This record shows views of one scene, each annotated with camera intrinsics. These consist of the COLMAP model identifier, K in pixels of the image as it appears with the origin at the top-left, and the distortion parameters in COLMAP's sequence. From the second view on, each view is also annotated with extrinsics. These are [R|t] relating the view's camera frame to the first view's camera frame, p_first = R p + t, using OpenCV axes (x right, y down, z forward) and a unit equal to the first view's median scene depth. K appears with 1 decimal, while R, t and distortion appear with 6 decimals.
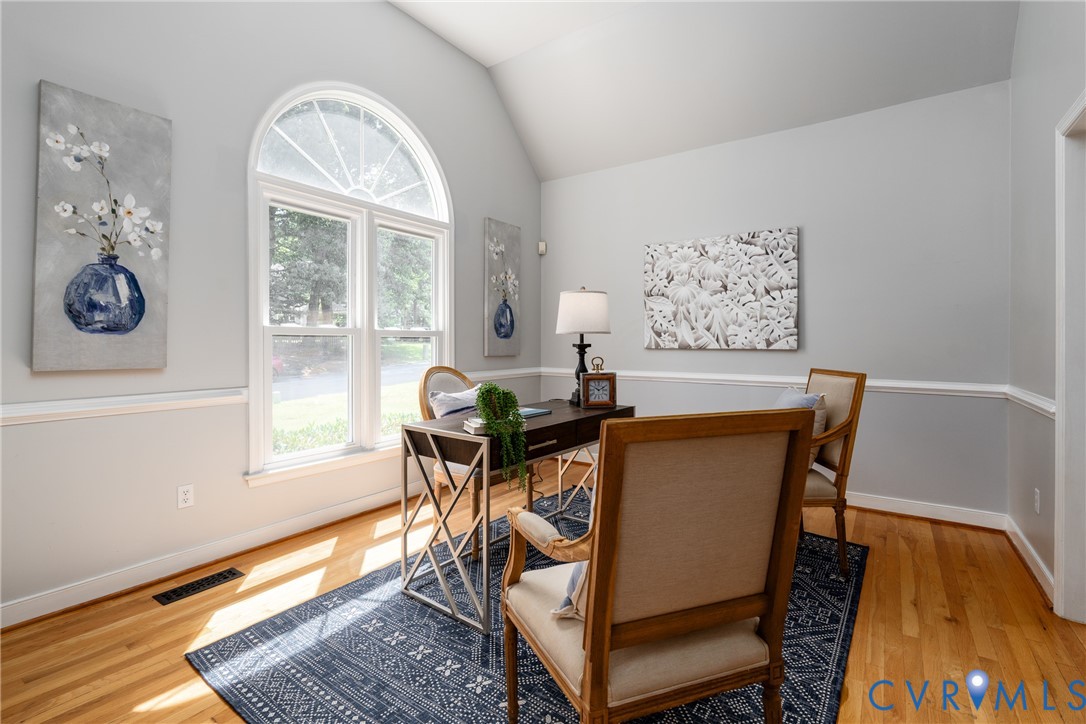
lens RADIAL K [[485.0, 0, 541.8], [0, 485.0, 361.6], [0, 0, 1]] dist [-0.002742, -0.000293]
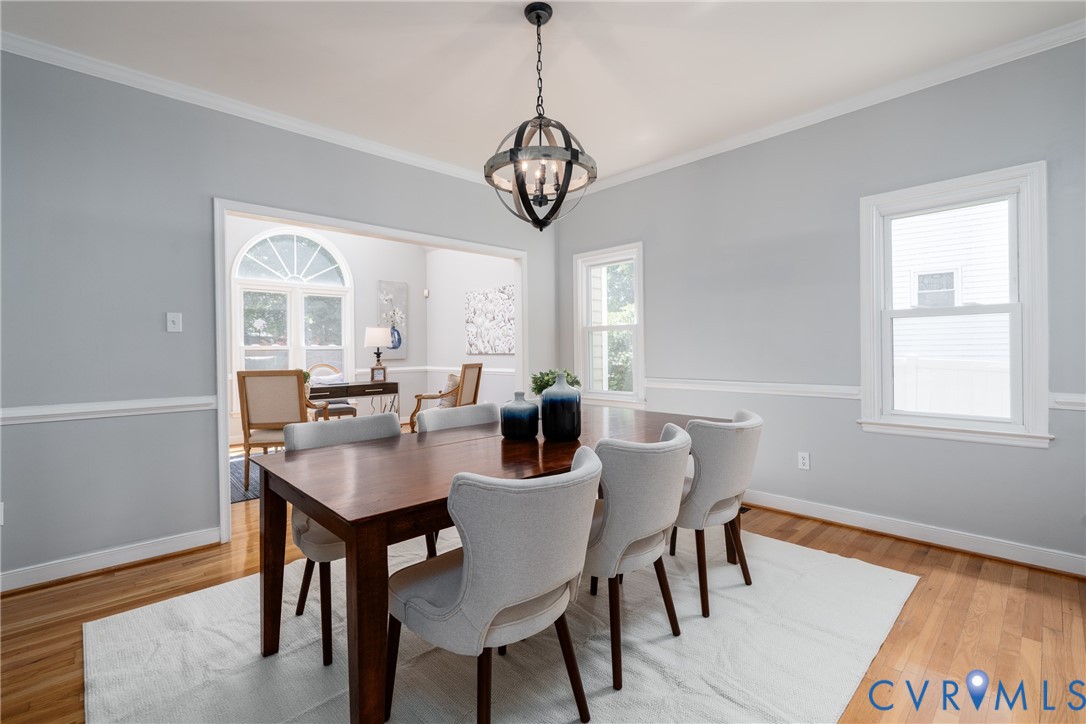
lens RADIAL K [[489.7, 0, 540.3], [0, 489.7, 354.5], [0, 0, 1]] dist [-0.000356, -0.000505]
pose [[0.980247, -0.012418, -0.197385, 0.859083], [0.006646, 0.999532, -0.029876, 0.028790], [0.197664, 0.027974, 0.979871, -0.649697]]
